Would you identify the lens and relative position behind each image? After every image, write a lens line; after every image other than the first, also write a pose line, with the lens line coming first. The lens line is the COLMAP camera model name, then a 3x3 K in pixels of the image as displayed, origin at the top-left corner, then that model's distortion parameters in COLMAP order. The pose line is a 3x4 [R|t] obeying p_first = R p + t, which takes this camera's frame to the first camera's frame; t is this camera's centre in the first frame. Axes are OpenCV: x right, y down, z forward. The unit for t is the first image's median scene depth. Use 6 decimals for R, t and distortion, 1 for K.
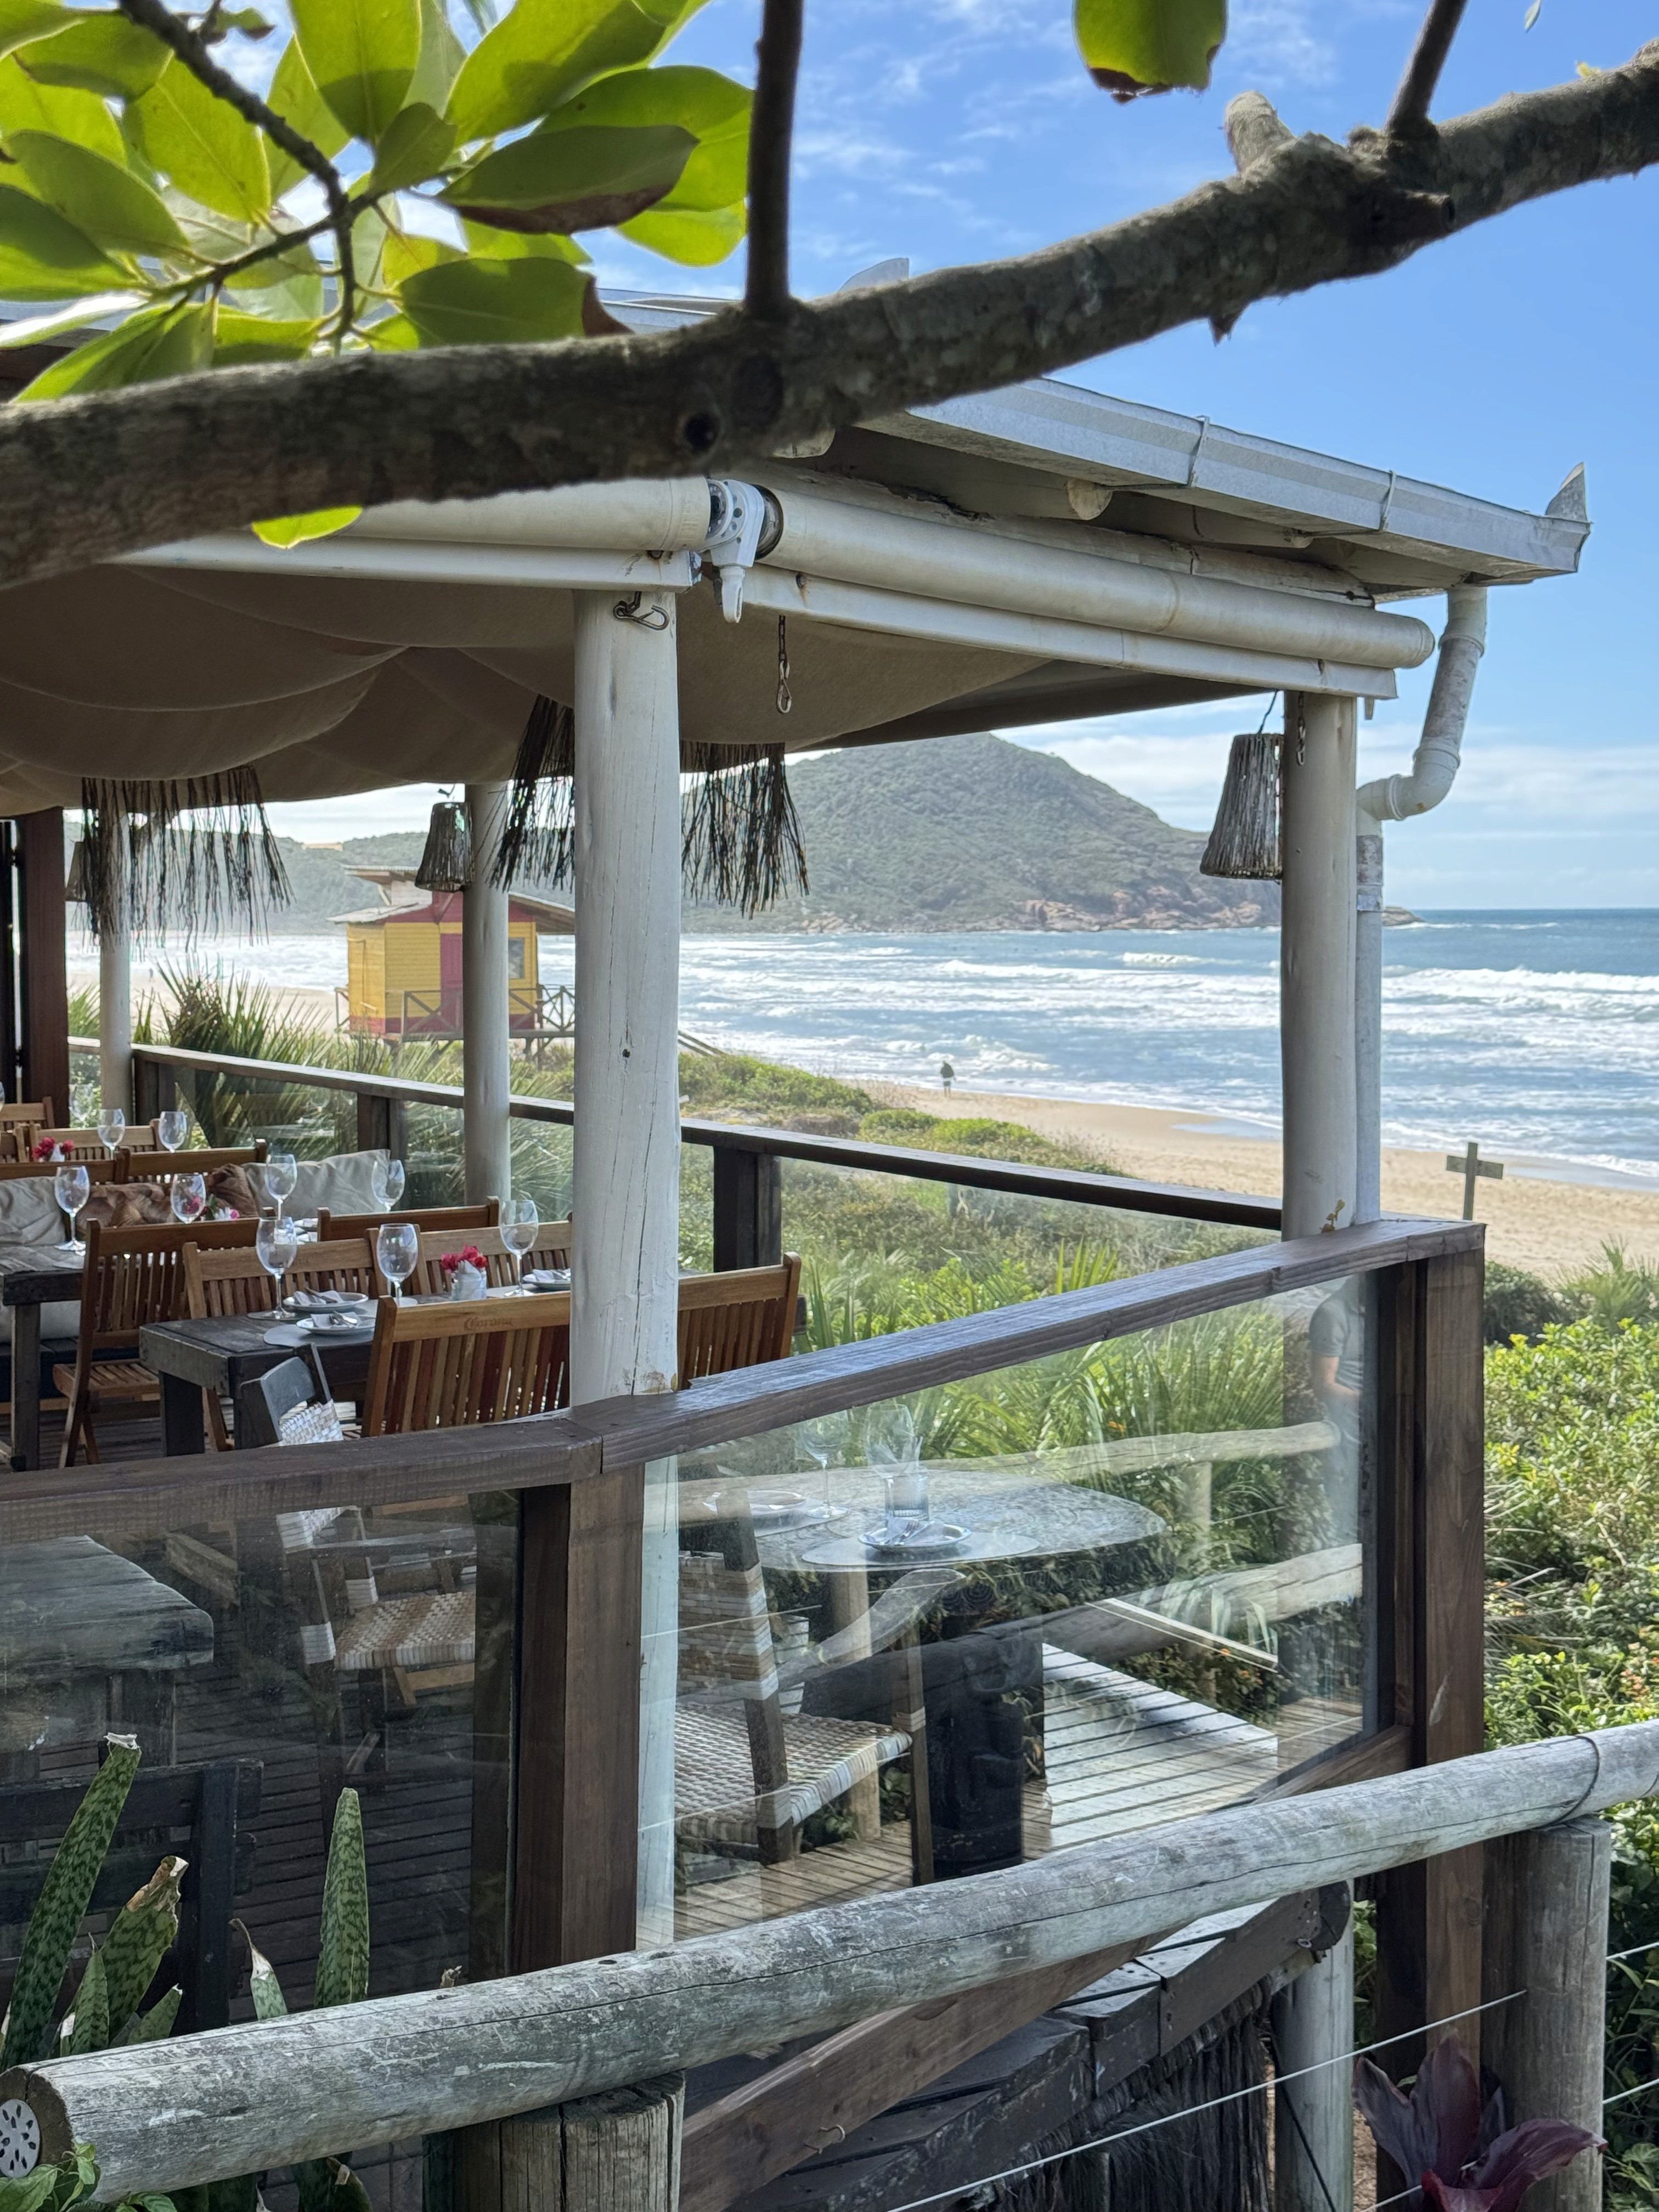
lens RADIAL K [[3094.8, 0, 829.5], [0, 3094.8, 1106.0], [0, 0, 1]] dist [0.062350, 0.001256]
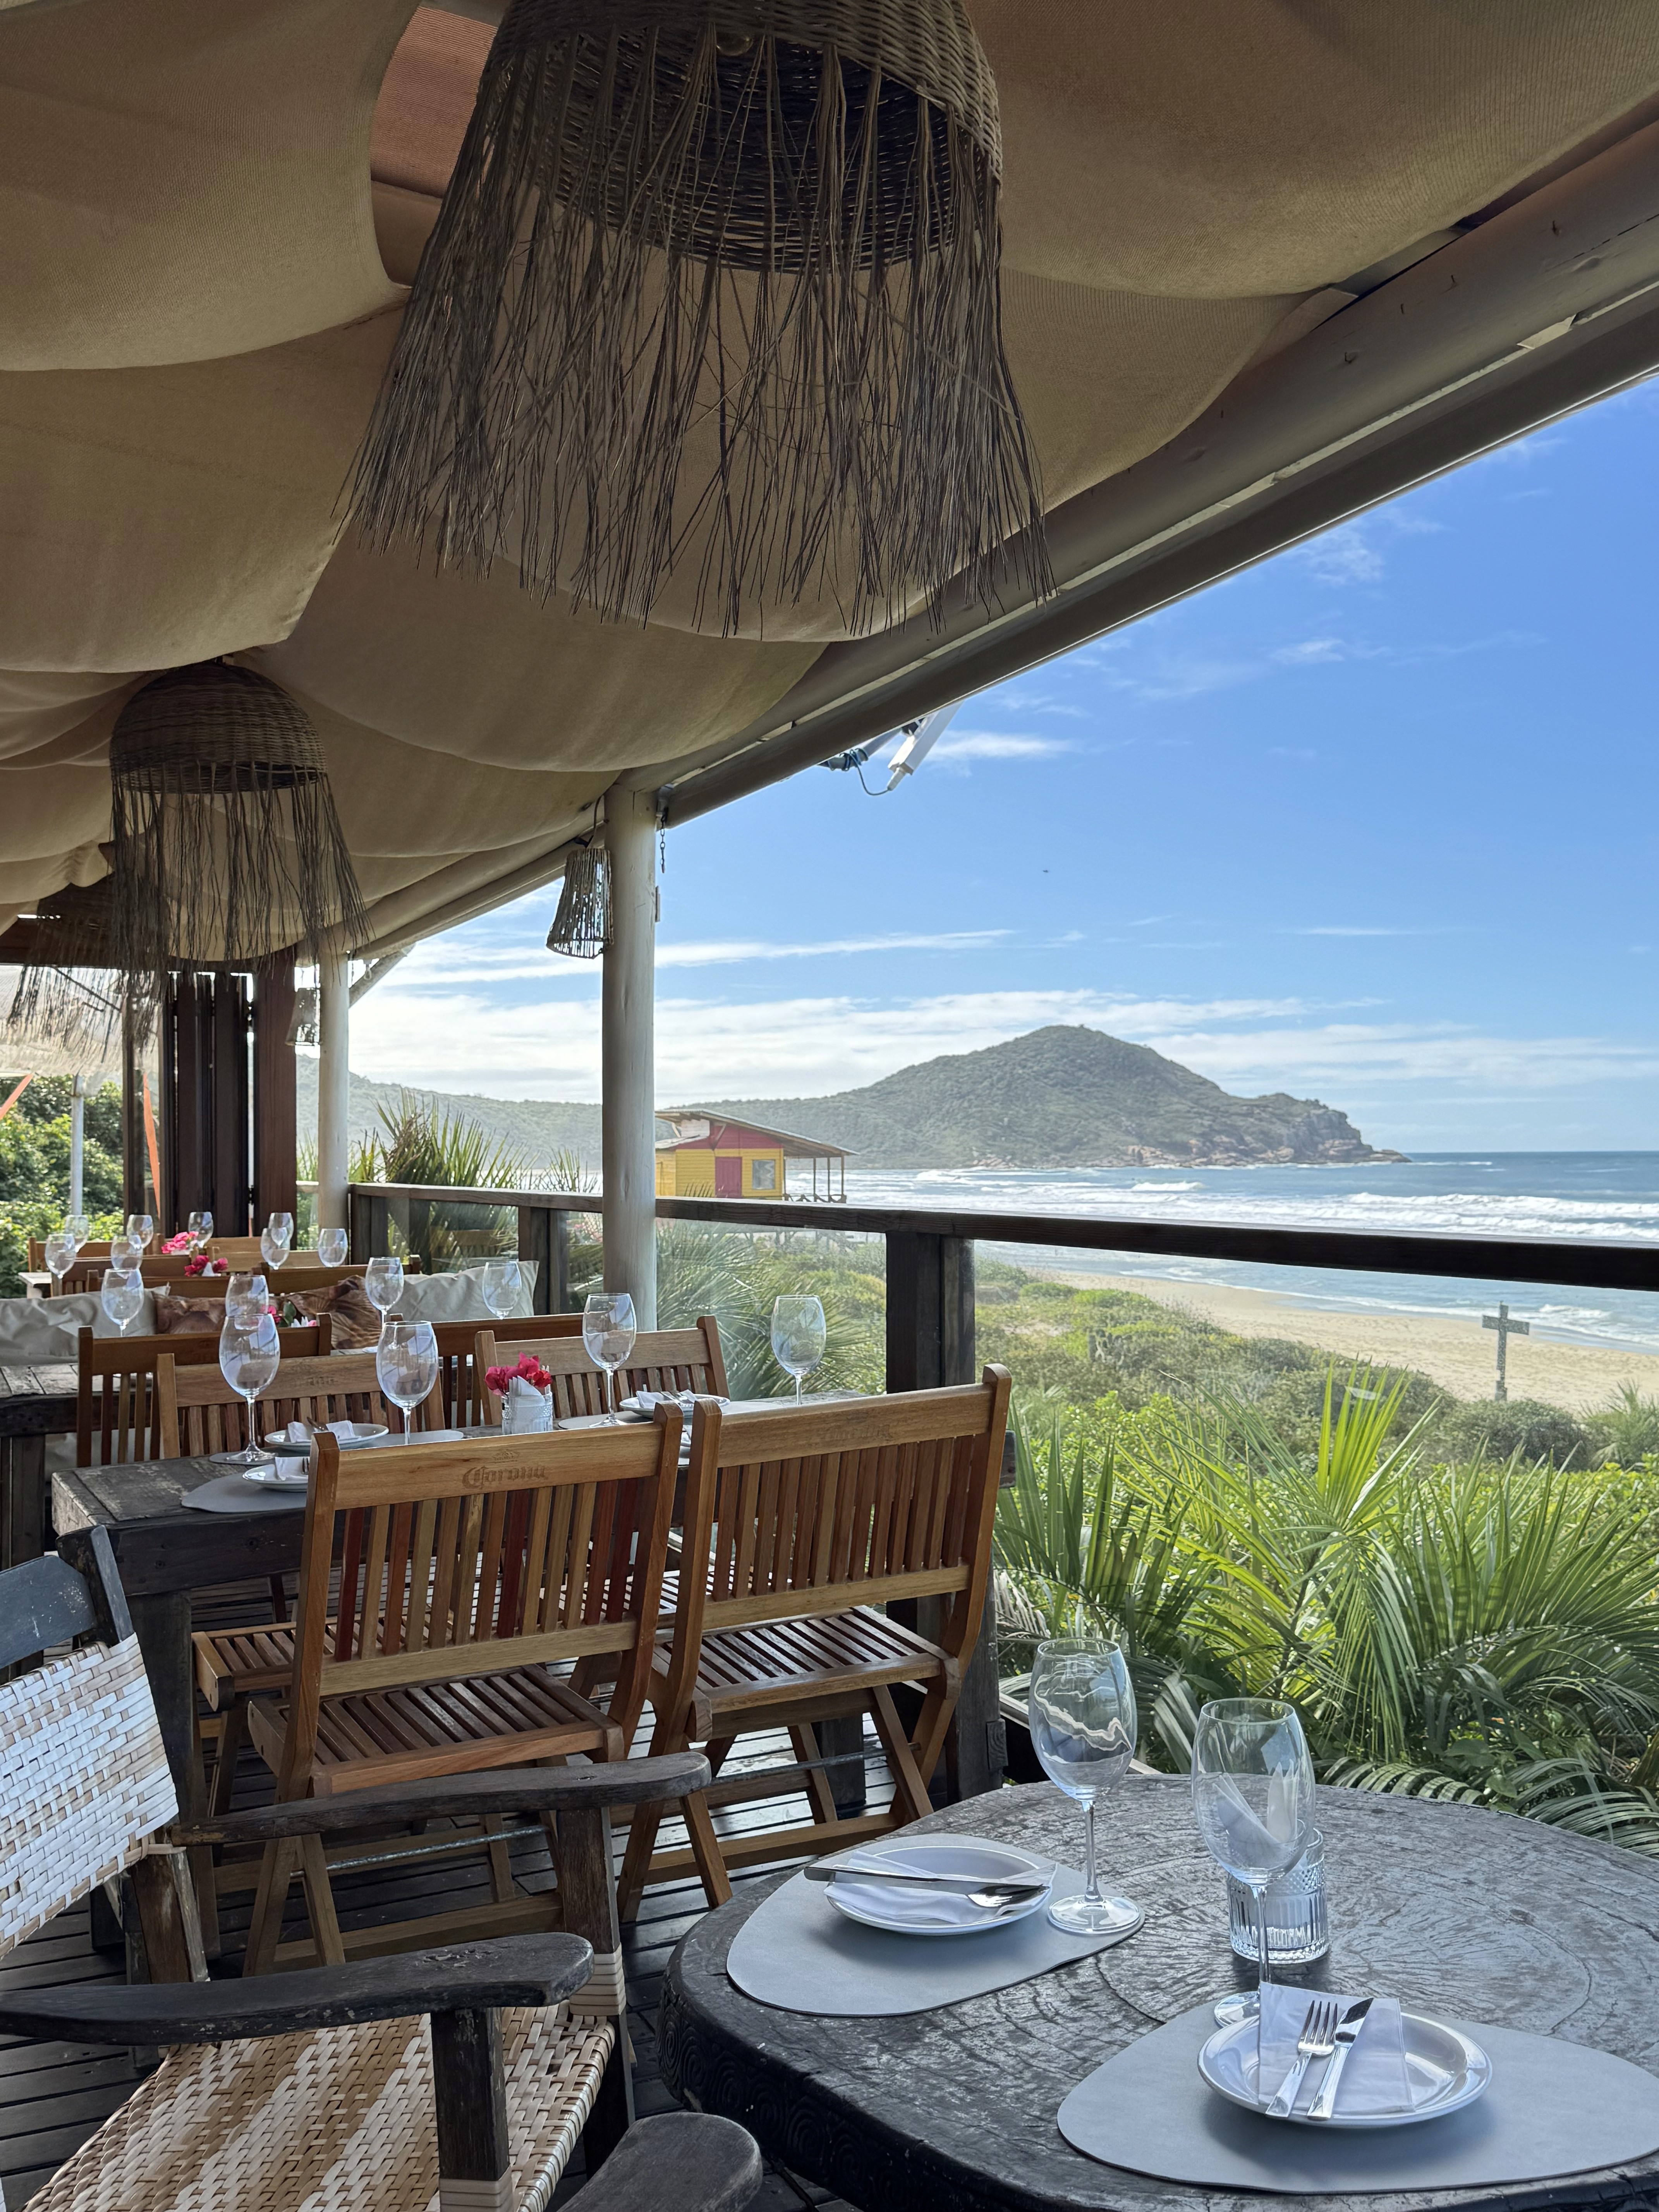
lens RADIAL K [[2086.3, 0, 829.5], [0, 2086.3, 1106.0], [0, 0, 1]] dist [0.164211, -0.351052]
pose [[0.996983, -0.006975, -0.077302, -0.007181], [0.000205, 0.996187, -0.087248, 0.017981], [0.077616, 0.086969, 0.993183, 0.314071]]
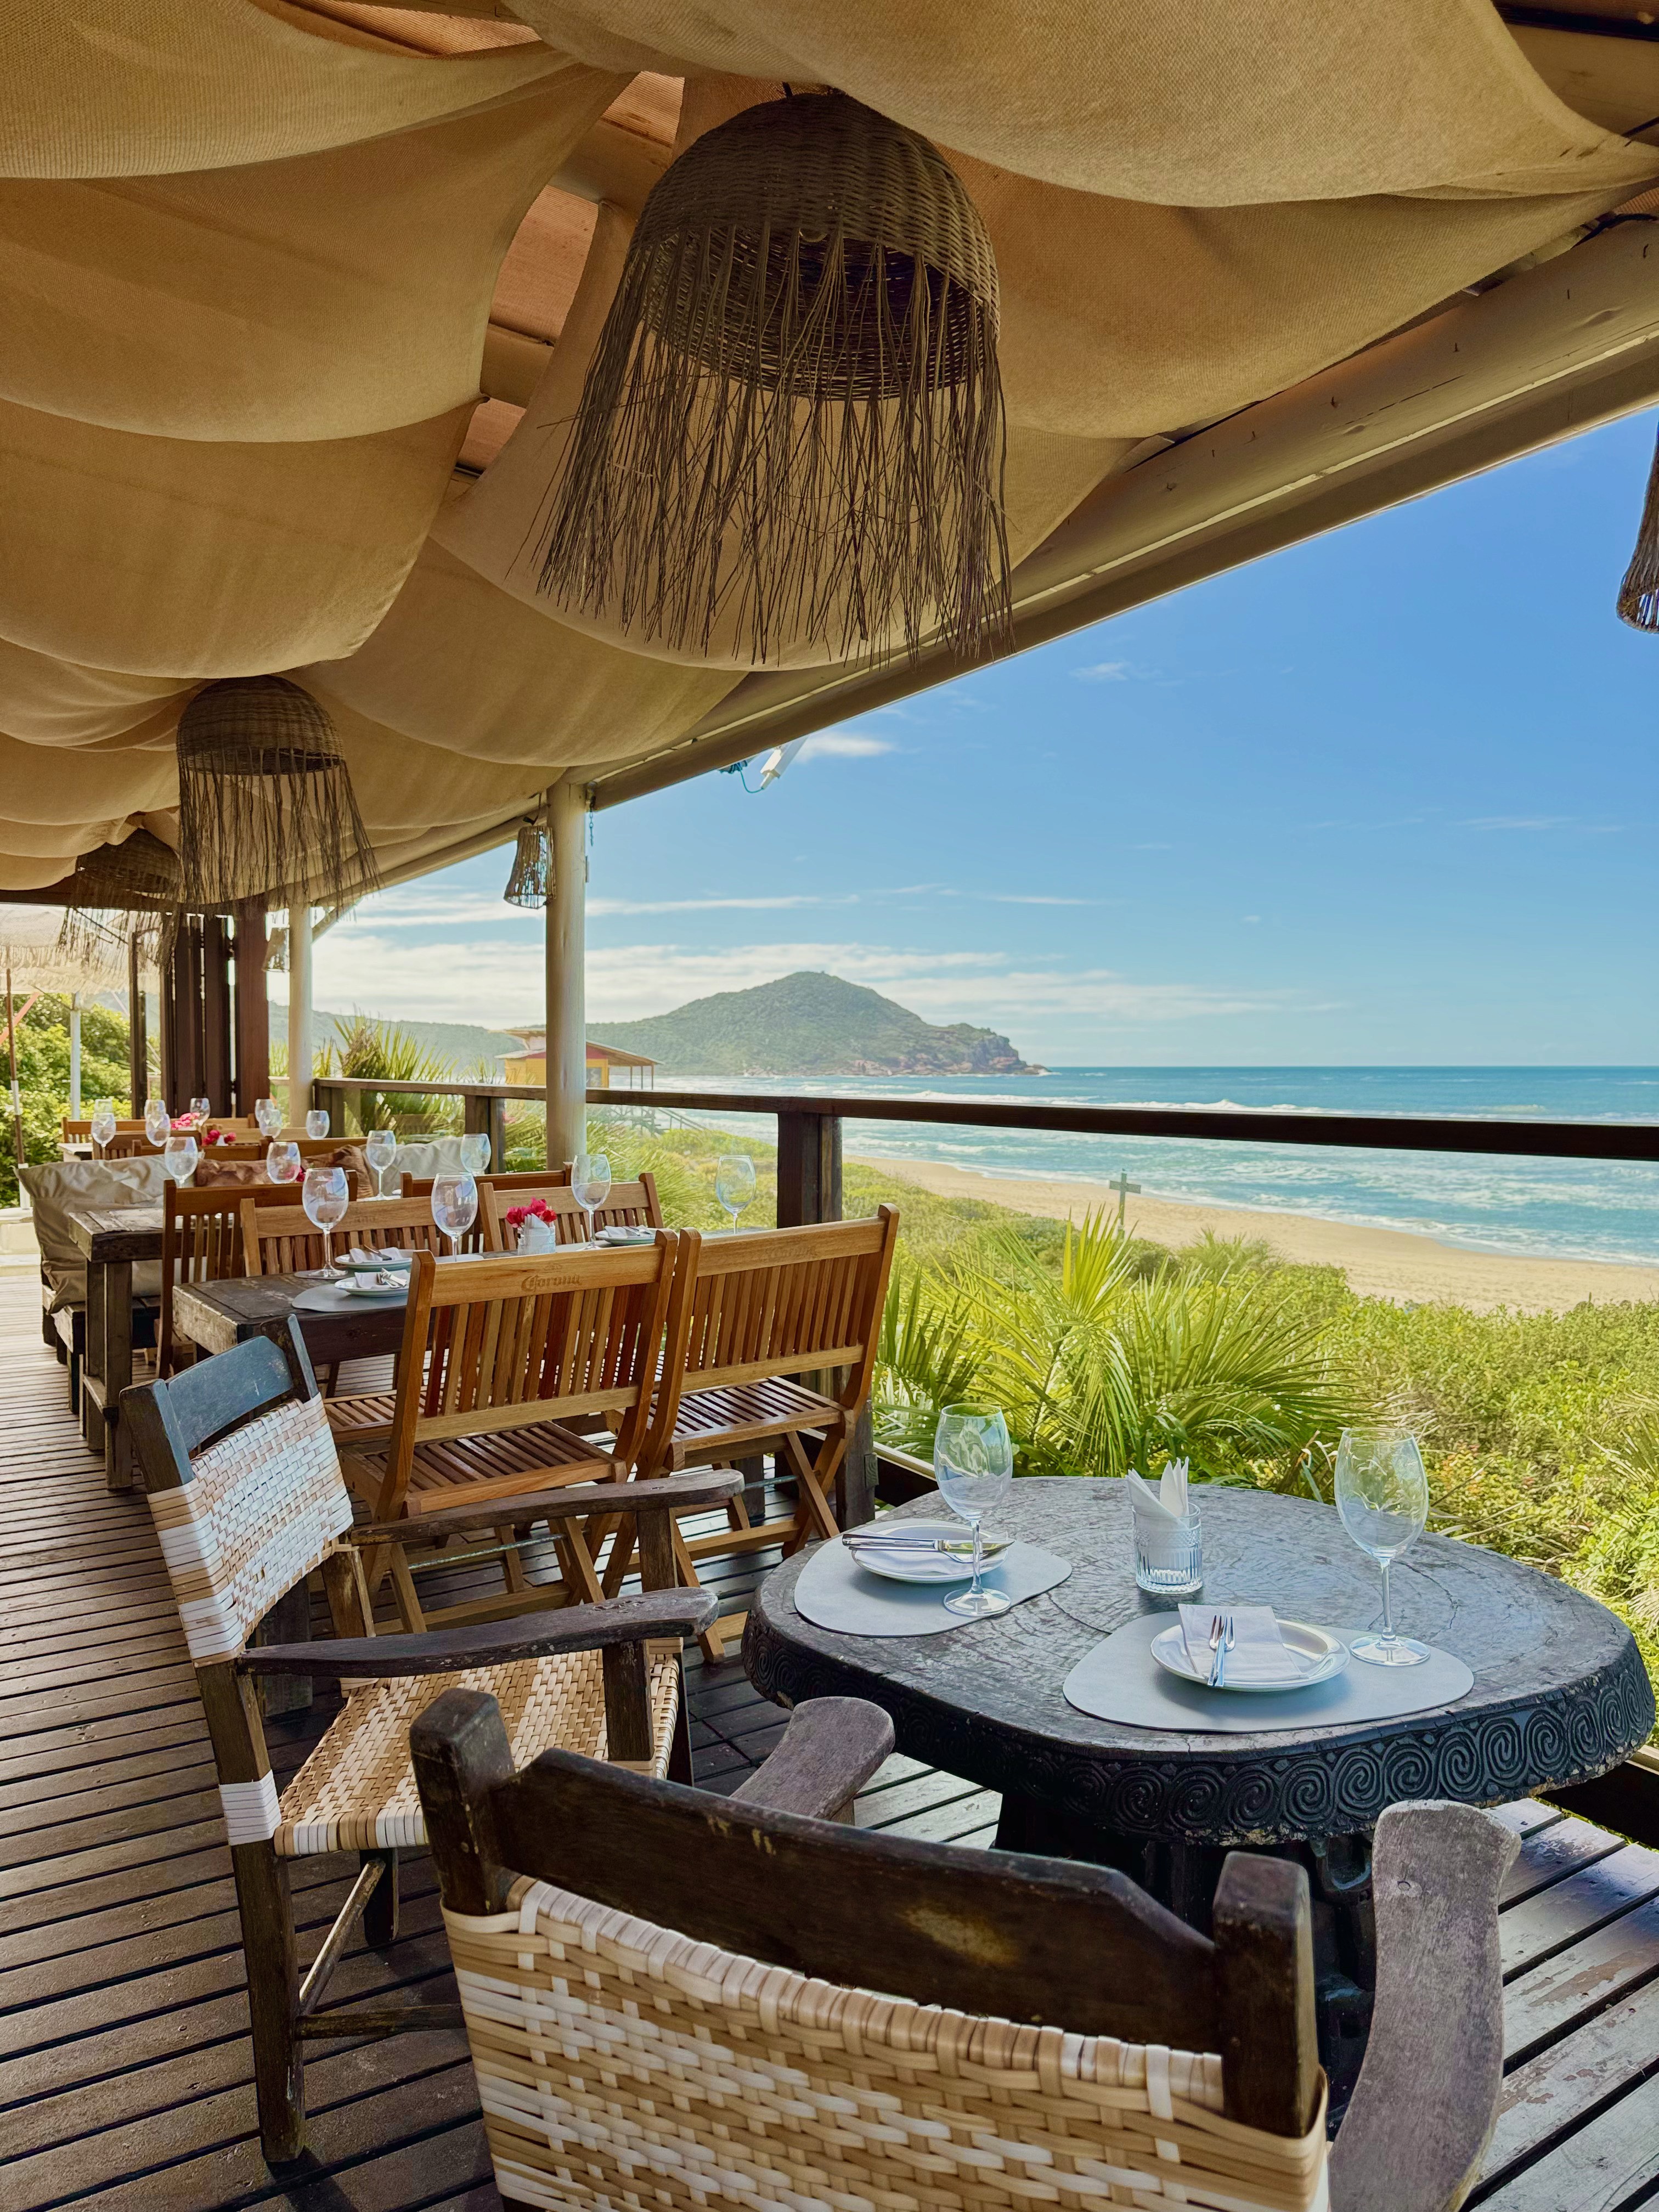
lens RADIAL K [[1533.8, 0, 829.5], [0, 1533.8, 1106.0], [0, 0, 1]] dist [0.170341, -0.373701]
pose [[0.998825, 0.003136, 0.048370, -0.029522], [-0.001306, 0.999284, -0.037820, 0.020380], [-0.048454, 0.037712, 0.998113, 0.308728]]
